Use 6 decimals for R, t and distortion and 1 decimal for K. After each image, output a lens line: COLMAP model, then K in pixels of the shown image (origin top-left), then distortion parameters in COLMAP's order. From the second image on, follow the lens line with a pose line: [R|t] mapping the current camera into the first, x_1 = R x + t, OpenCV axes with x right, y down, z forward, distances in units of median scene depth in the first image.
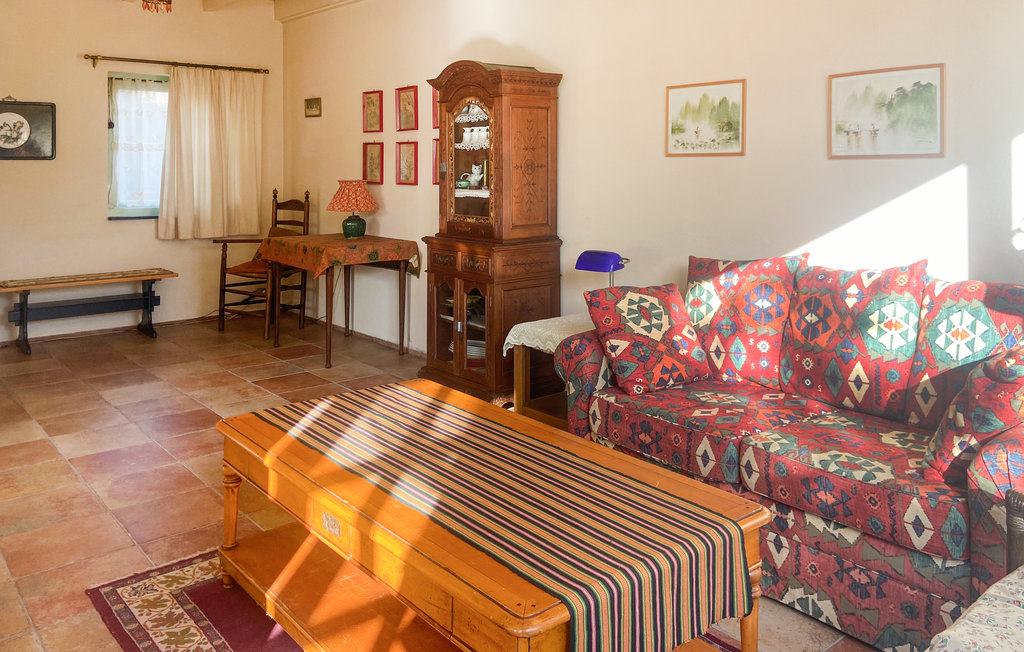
lens RADIAL K [[790.3, 0, 512.0], [0, 790.3, 326.0], [0, 0, 1]] dist [0.000688, -0.001273]
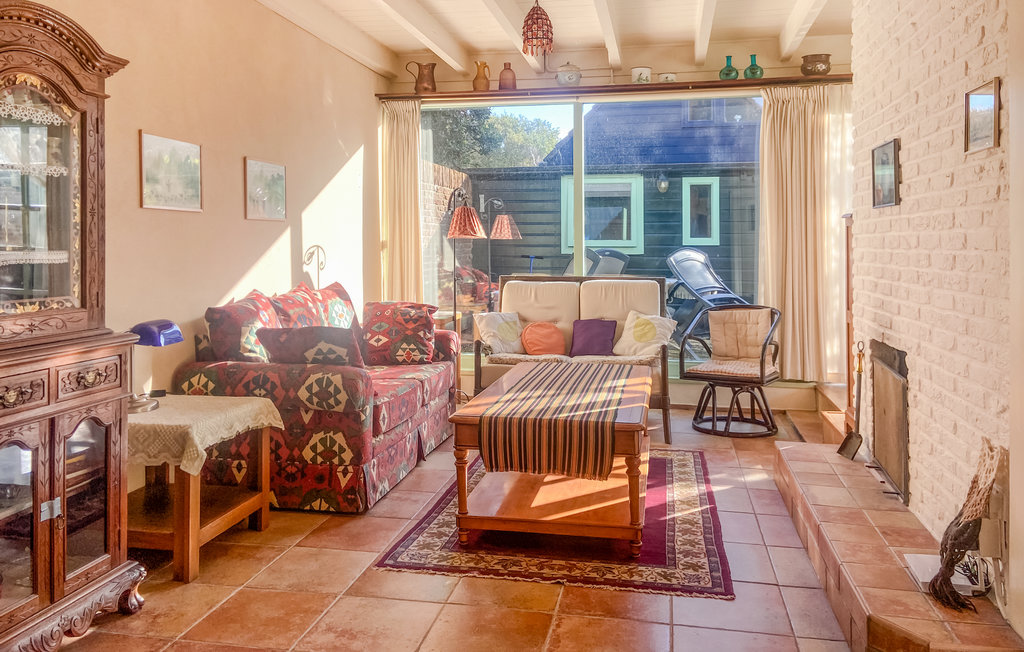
lens RADIAL K [[790.3, 0, 512.0], [0, 790.3, 326.0], [0, 0, 1]] dist [0.000688, -0.001273]
pose [[-0.632112, -0.085083, 0.770192, -1.133871], [0.140174, 0.964999, 0.221647, -0.312672], [-0.762093, 0.248067, -0.598061, 1.760925]]
